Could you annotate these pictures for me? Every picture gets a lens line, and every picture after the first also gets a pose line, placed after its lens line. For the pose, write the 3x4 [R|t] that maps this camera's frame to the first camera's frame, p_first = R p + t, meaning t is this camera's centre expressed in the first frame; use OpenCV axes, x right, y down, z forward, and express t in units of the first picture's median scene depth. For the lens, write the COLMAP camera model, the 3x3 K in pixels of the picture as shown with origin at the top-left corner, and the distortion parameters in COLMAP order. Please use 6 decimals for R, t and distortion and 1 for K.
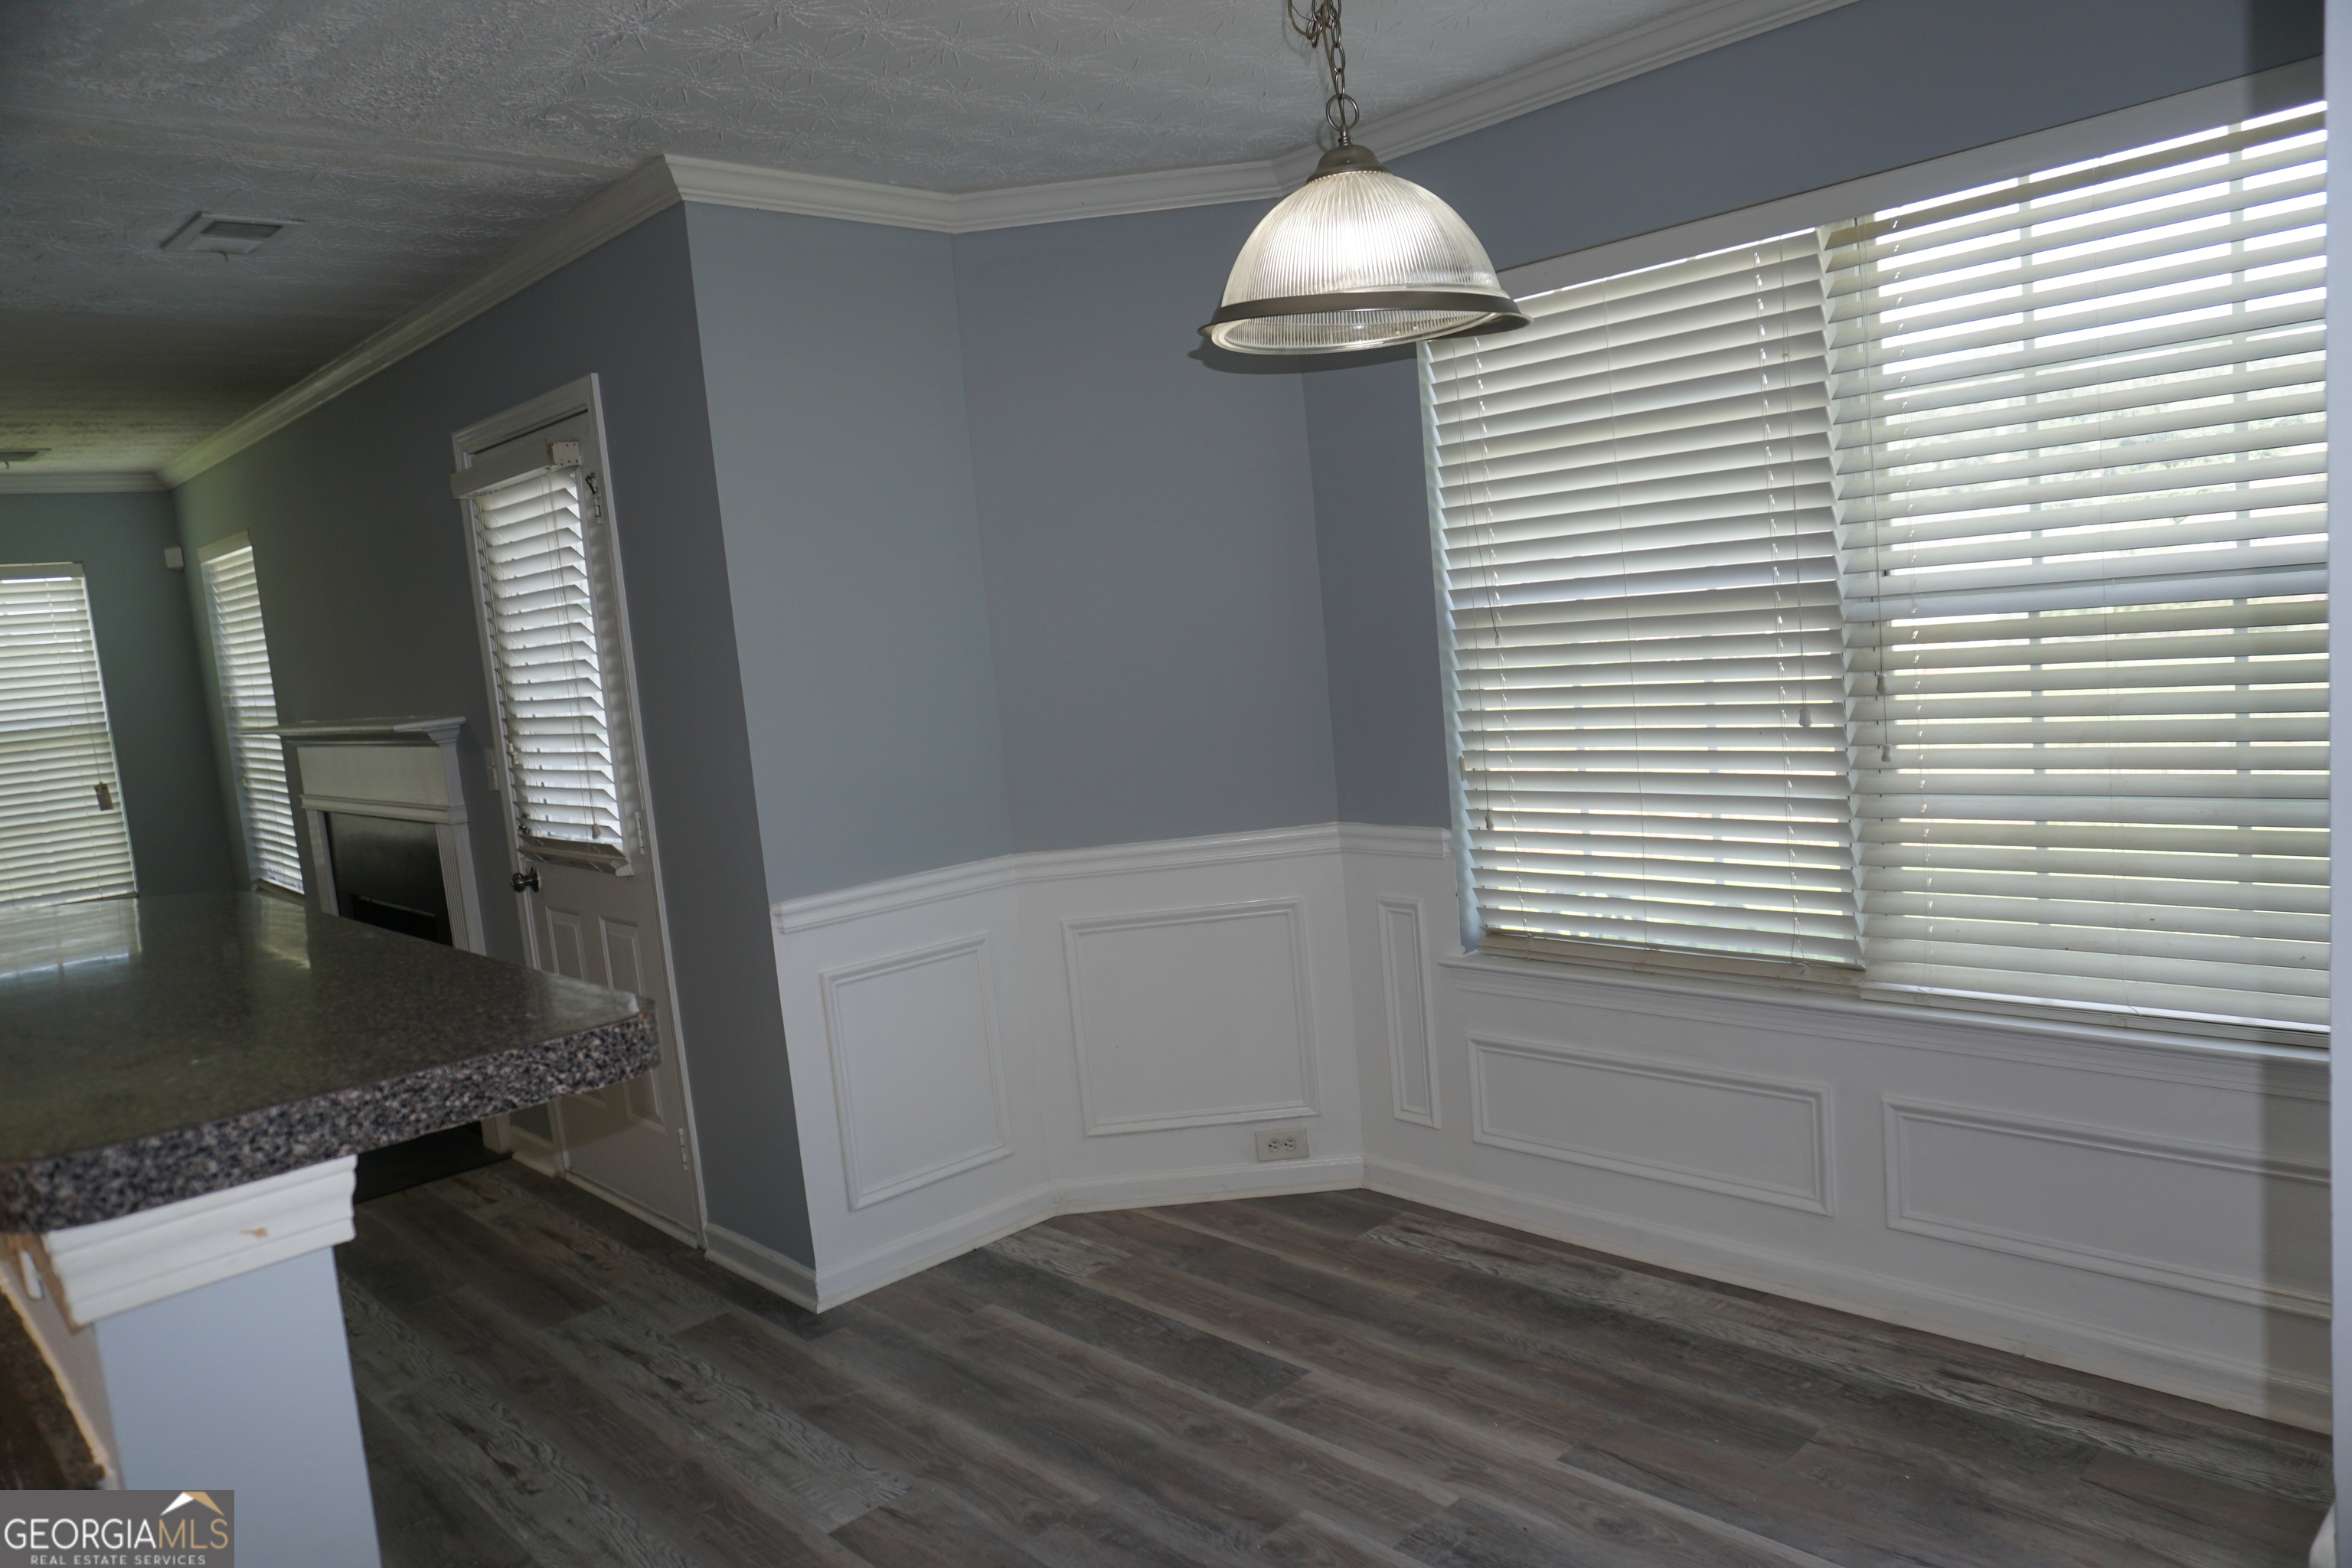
lens RADIAL K [[1571.8, 0, 1171.9], [0, 1571.8, 783.6], [0, 0, 1]] dist [-0.053138, 0.042943]
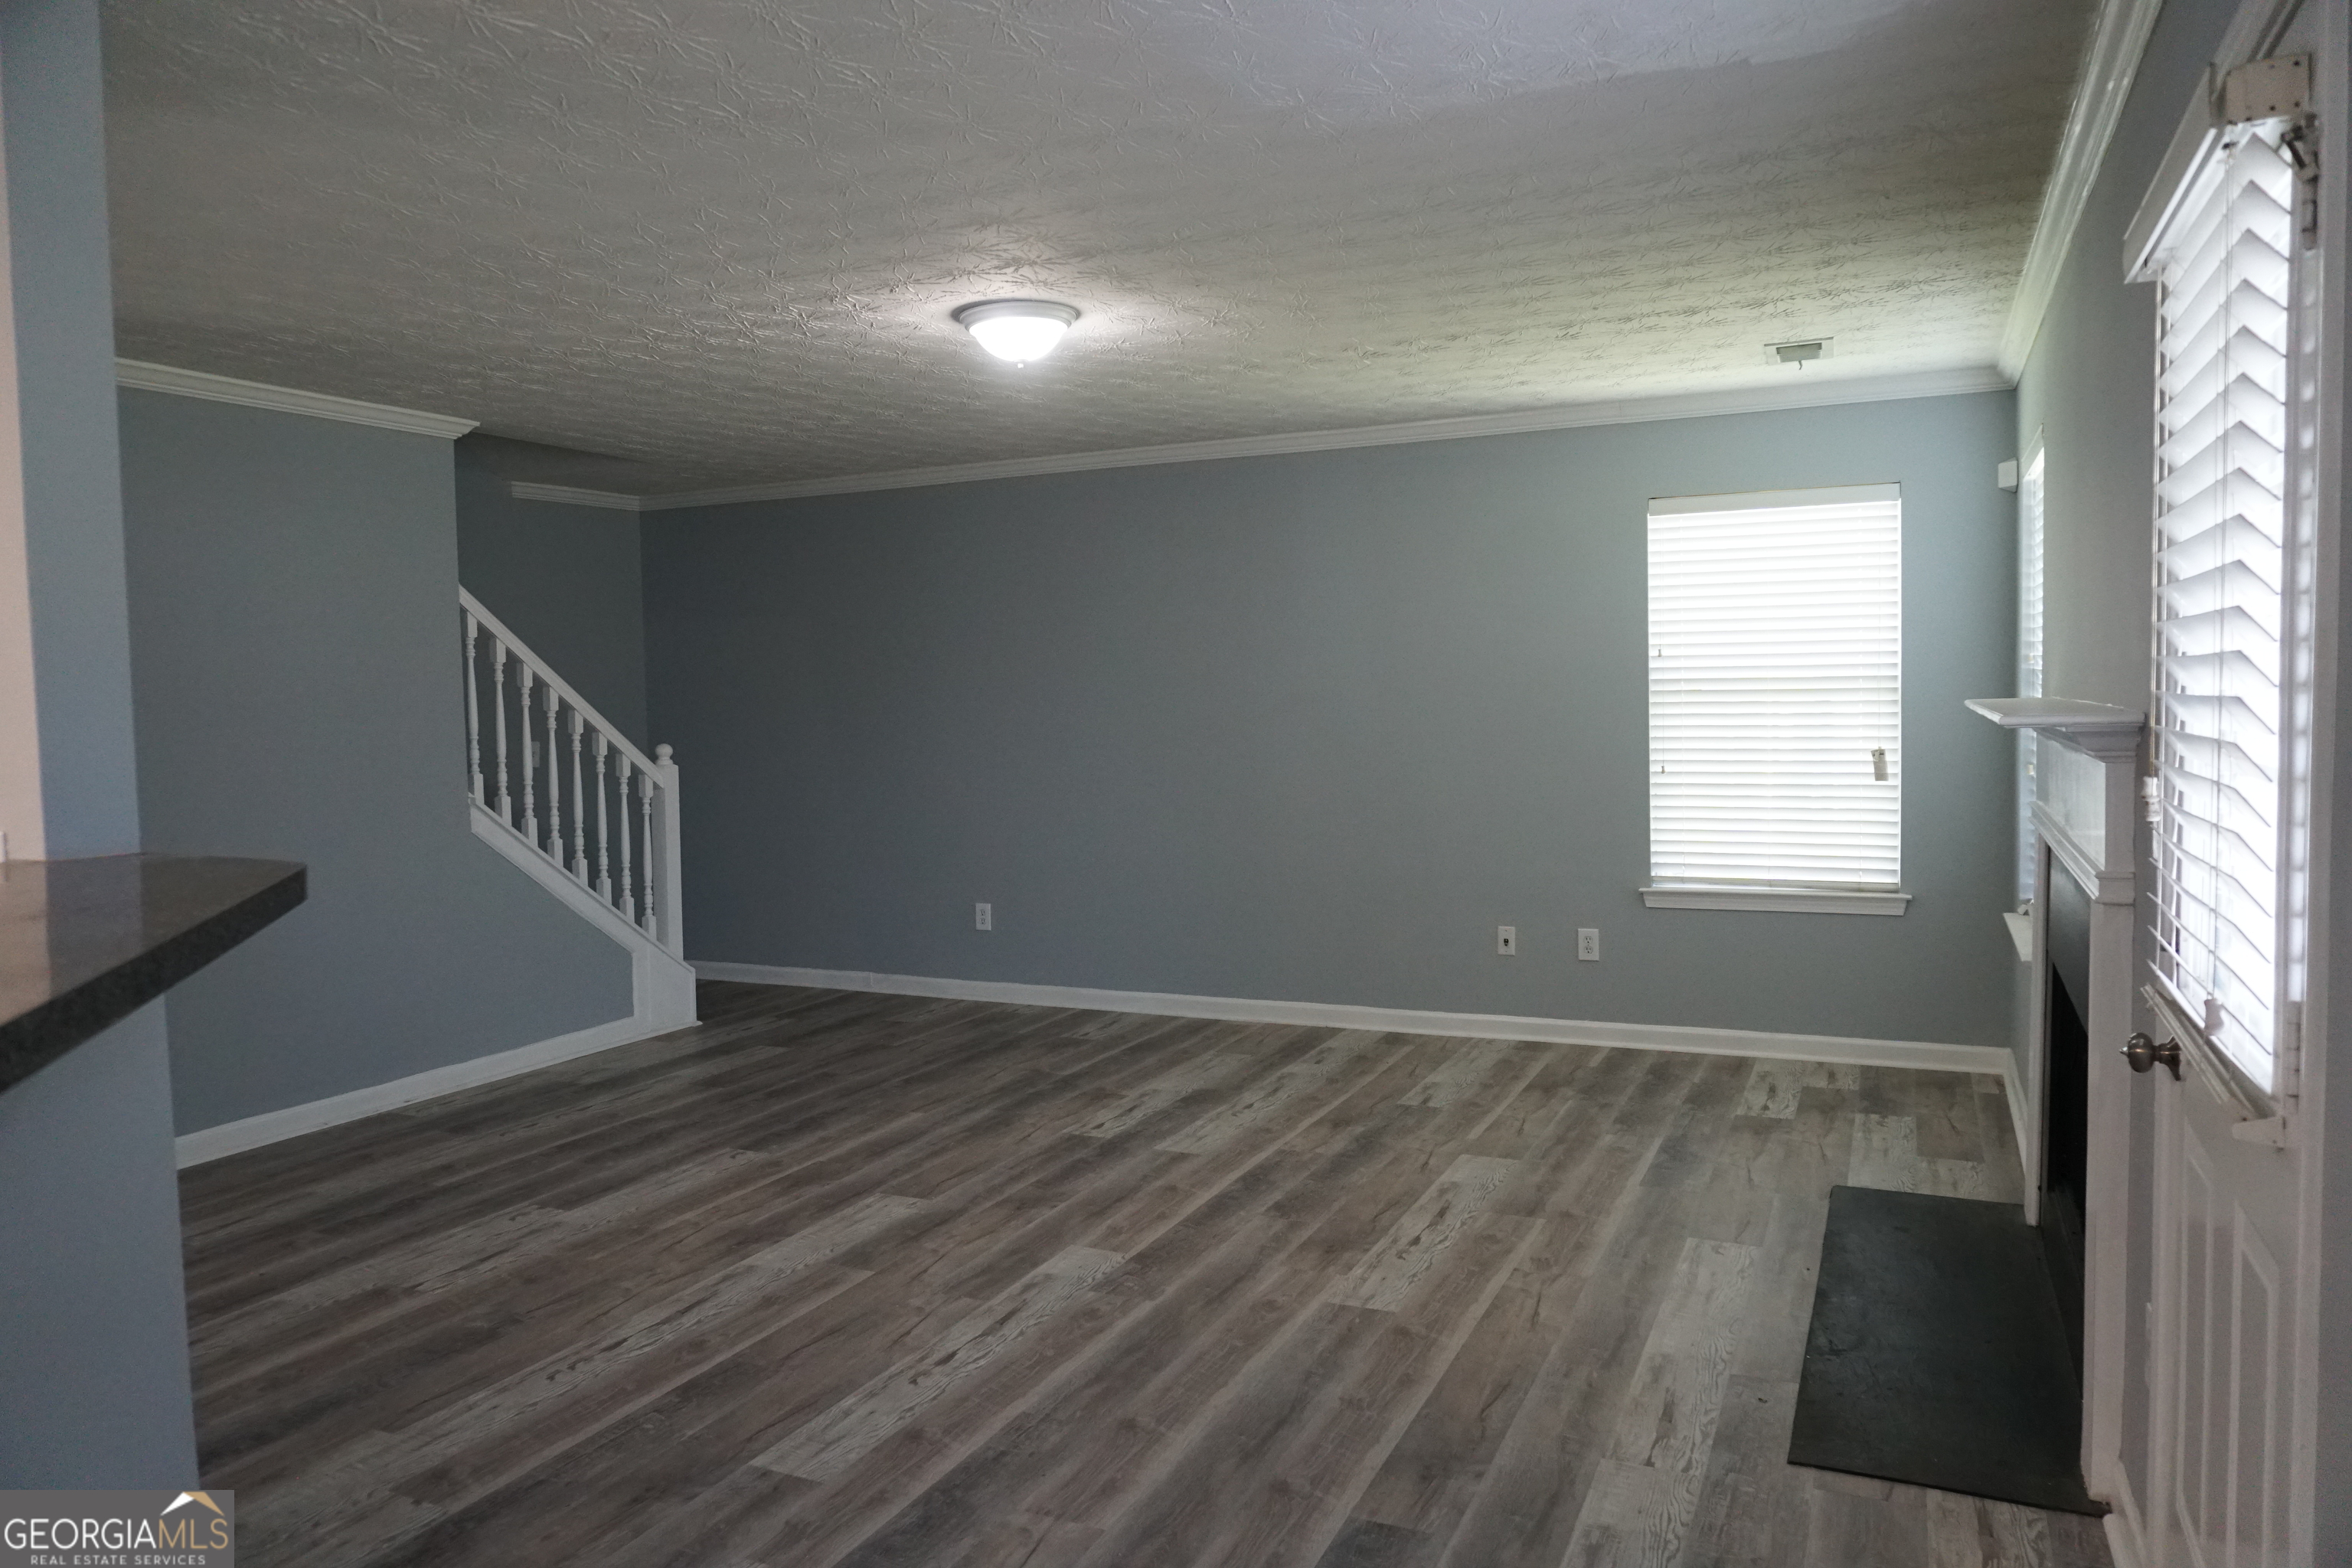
lens RADIAL K [[1571.8, 0, 1171.9], [0, 1571.8, 783.6], [0, 0, 1]] dist [-0.053138, 0.042943]
pose [[0.356024, 0.142229, -0.923590, -0.121282], [-0.121833, 0.986978, 0.105027, -0.051478], [0.926501, 0.075131, 0.368716, 0.774807]]
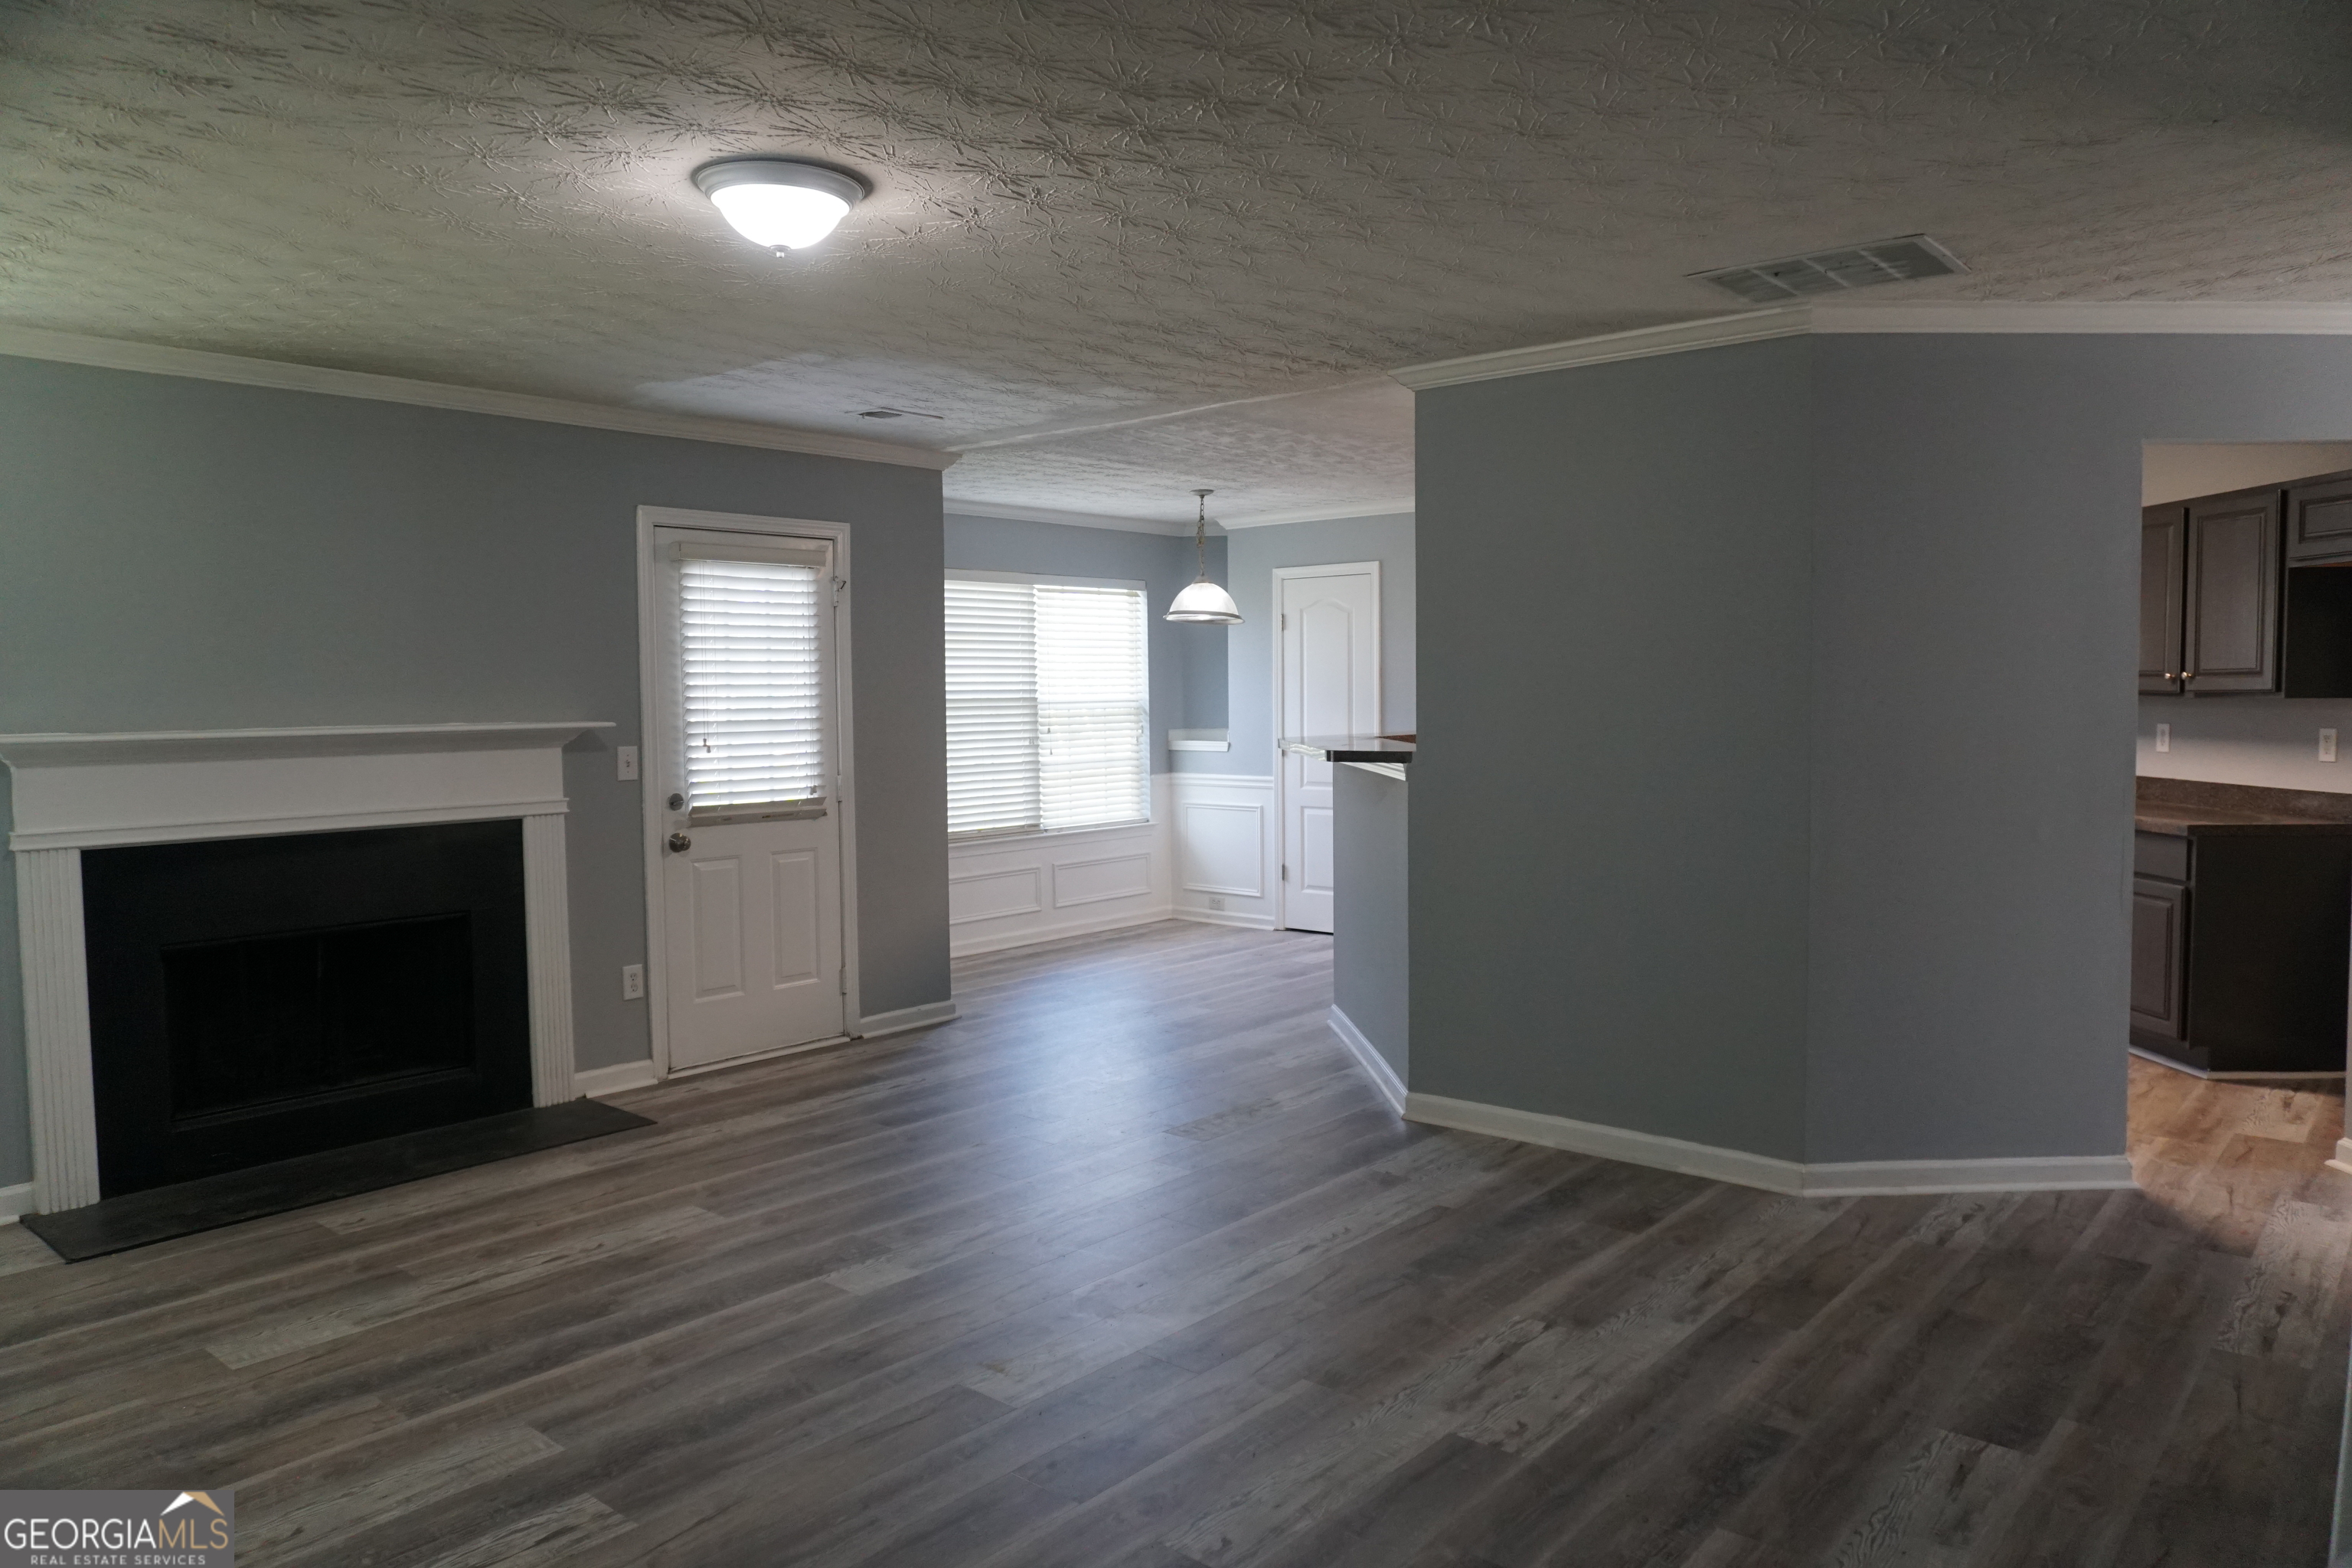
lens RADIAL K [[1571.8, 0, 1171.9], [0, 1571.8, 783.6], [0, 0, 1]] dist [-0.053138, 0.042943]
pose [[-0.090254, 0.037872, 0.995198, -2.697295], [0.136340, 0.990338, -0.025323, 0.156576], [-0.986542, 0.133400, -0.094545, 1.045490]]
